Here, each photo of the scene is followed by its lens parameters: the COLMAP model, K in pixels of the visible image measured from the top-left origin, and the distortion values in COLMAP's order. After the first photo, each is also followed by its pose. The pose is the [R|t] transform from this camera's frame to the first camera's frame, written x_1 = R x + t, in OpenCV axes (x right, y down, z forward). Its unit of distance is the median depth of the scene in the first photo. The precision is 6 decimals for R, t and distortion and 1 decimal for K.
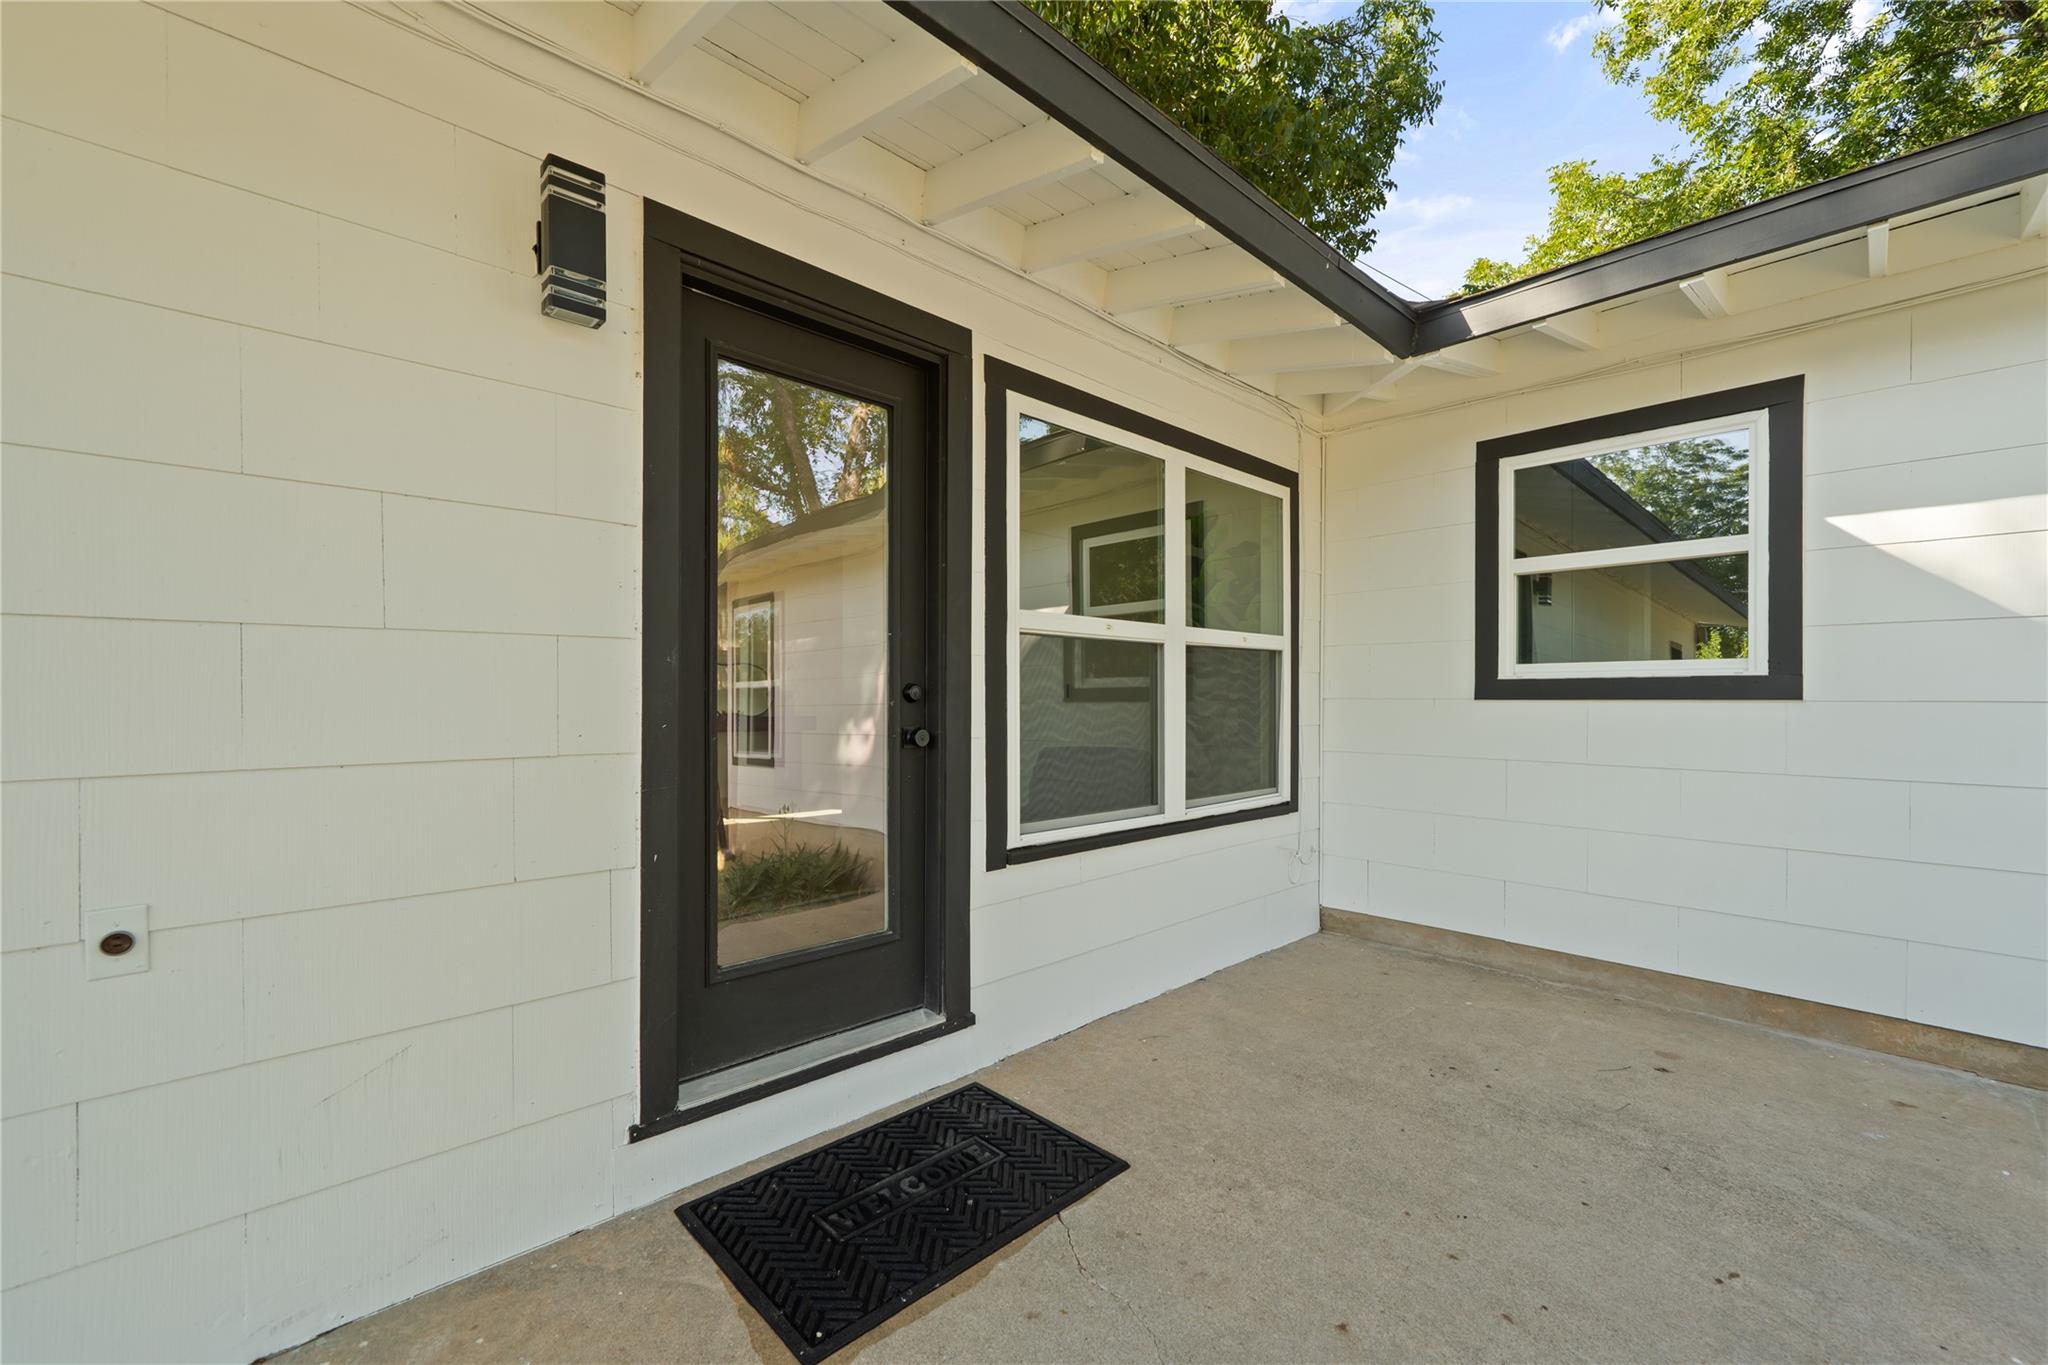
lens RADIAL K [[830.4, 0, 1024.0], [0, 830.4, 682.5], [0, 0, 1]] dist [-0.000777, -0.000020]
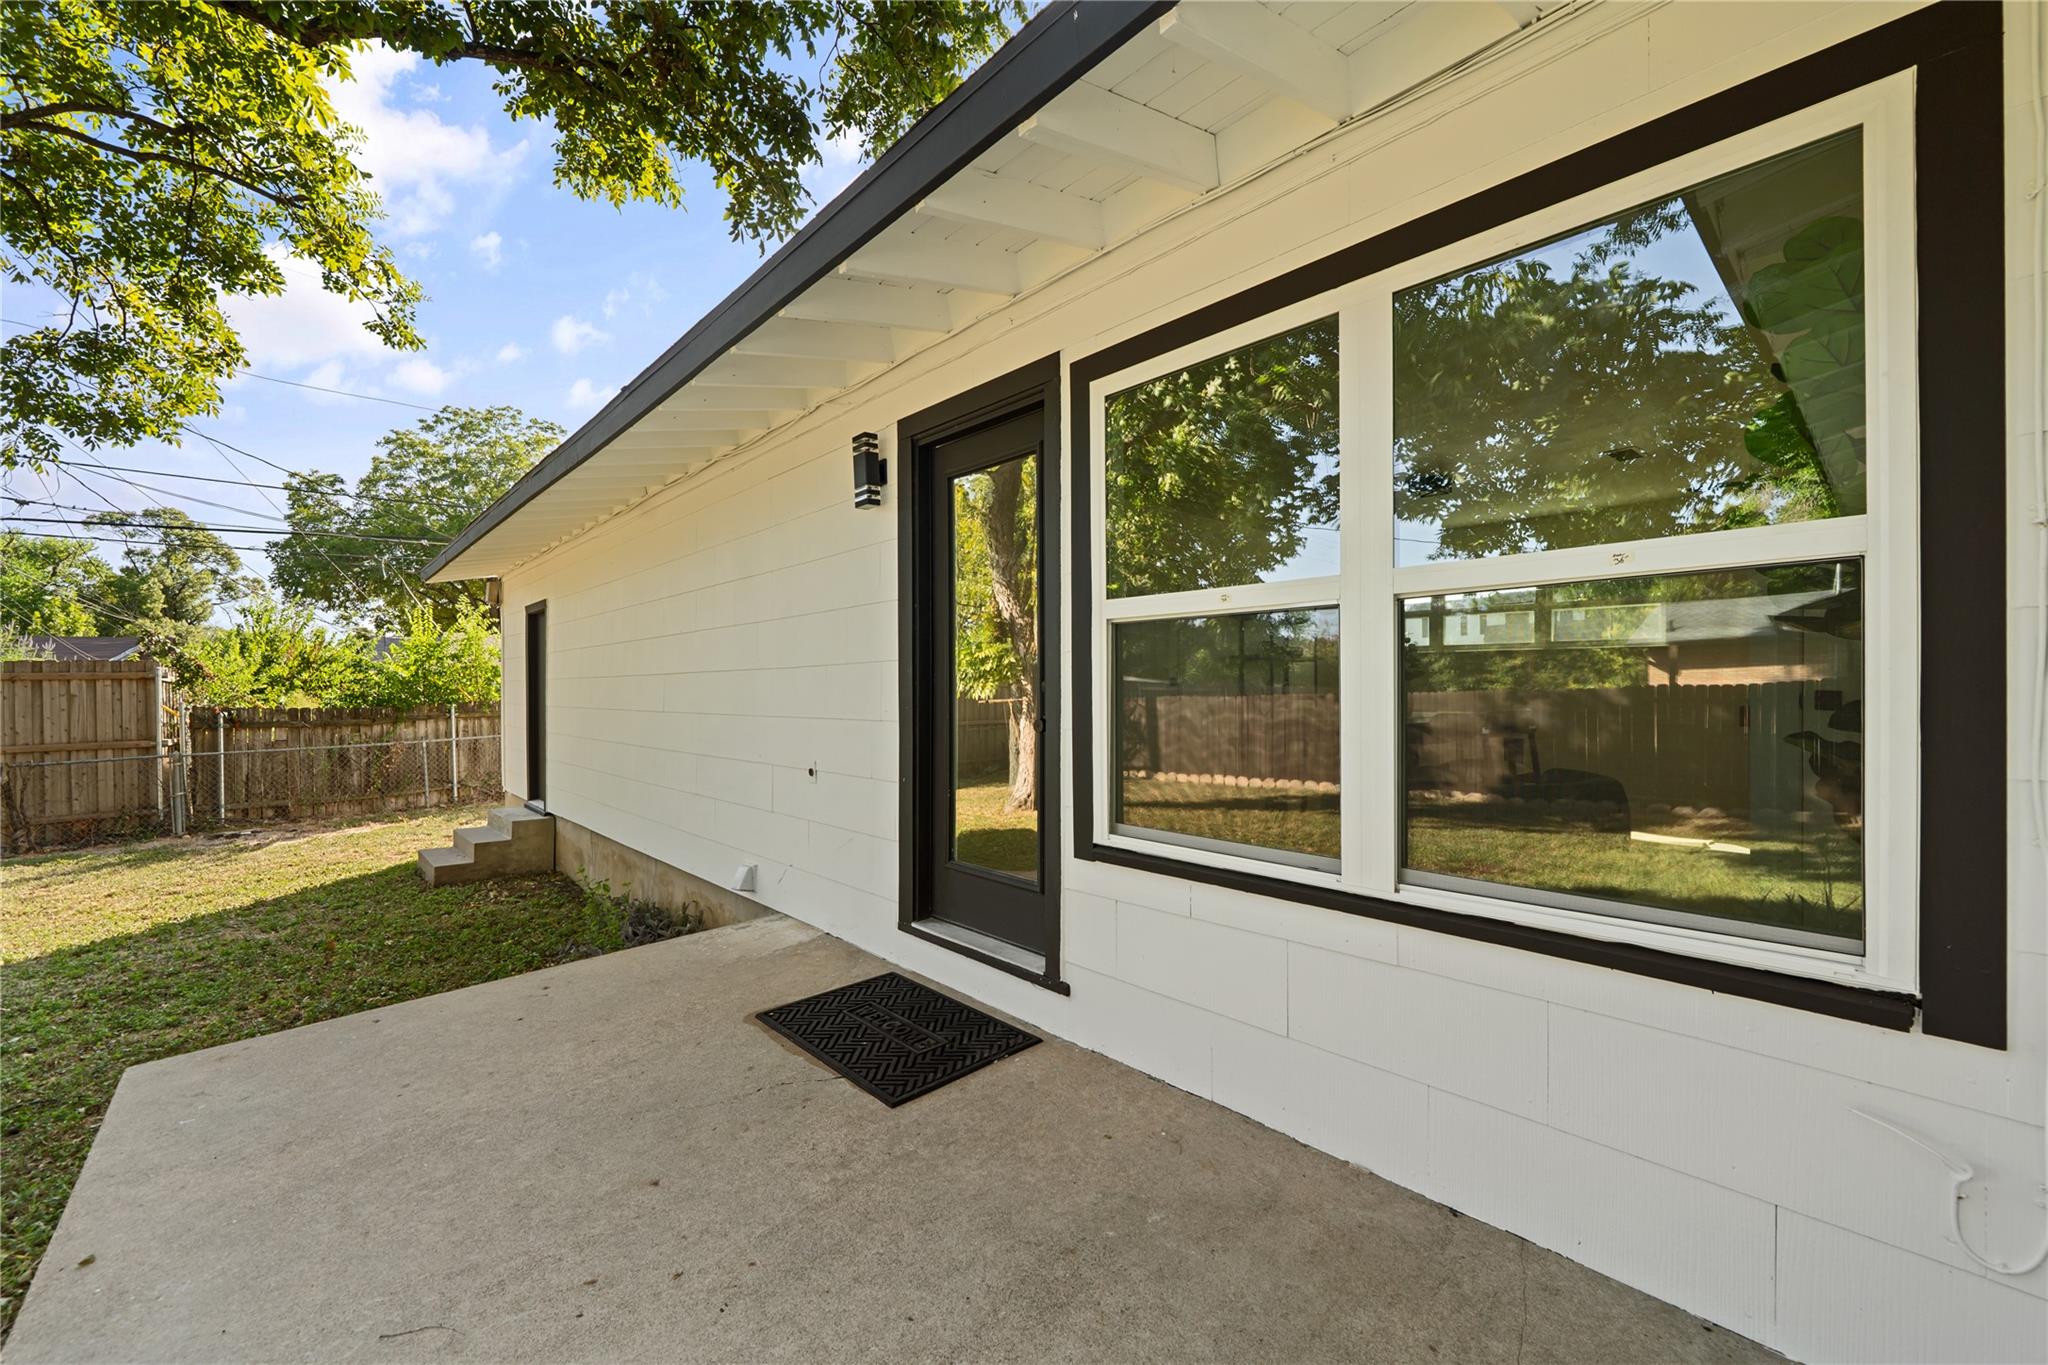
lens RADIAL K [[817.7, 0, 1032.0], [0, 817.7, 668.0], [0, 0, 1]] dist [-0.000326, 0.000087]
pose [[-0.021693, -0.021285, -0.999538, 1.064752], [0.028508, 0.999354, -0.021899, 0.010822], [0.999358, -0.028970, -0.021072, 1.047680]]
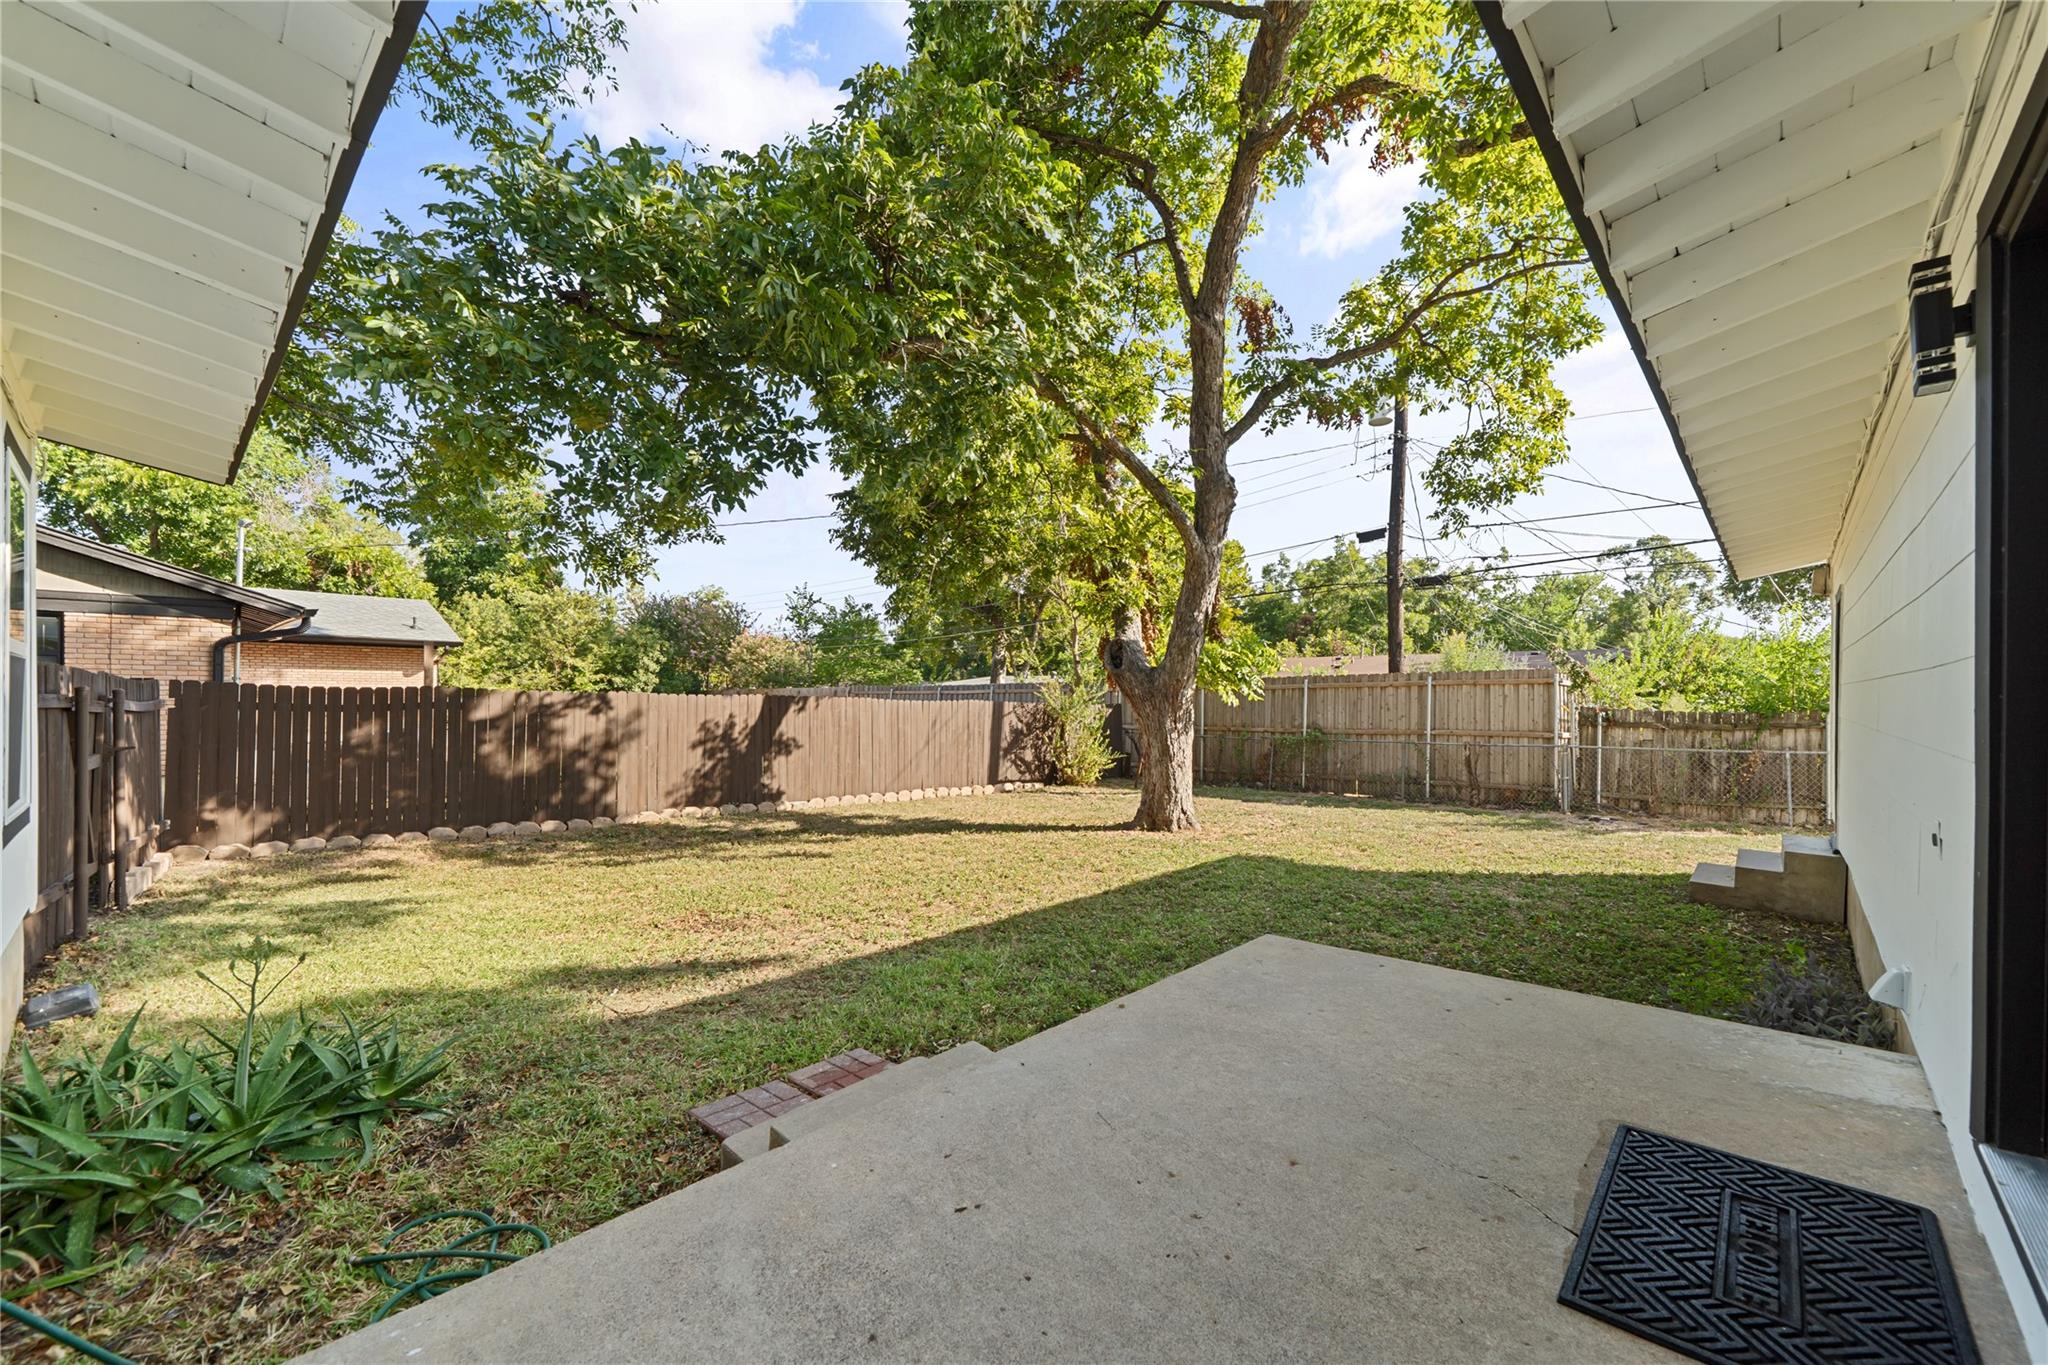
lens RADIAL K [[817.7, 0, 1032.0], [0, 817.7, 668.0], [0, 0, 1]] dist [-0.000326, 0.000087]
pose [[-0.997823, -0.007849, -0.065474, 0.582752], [-0.004713, 0.998840, -0.047917, 0.015157], [0.065774, -0.047504, -0.996703, 1.510166]]
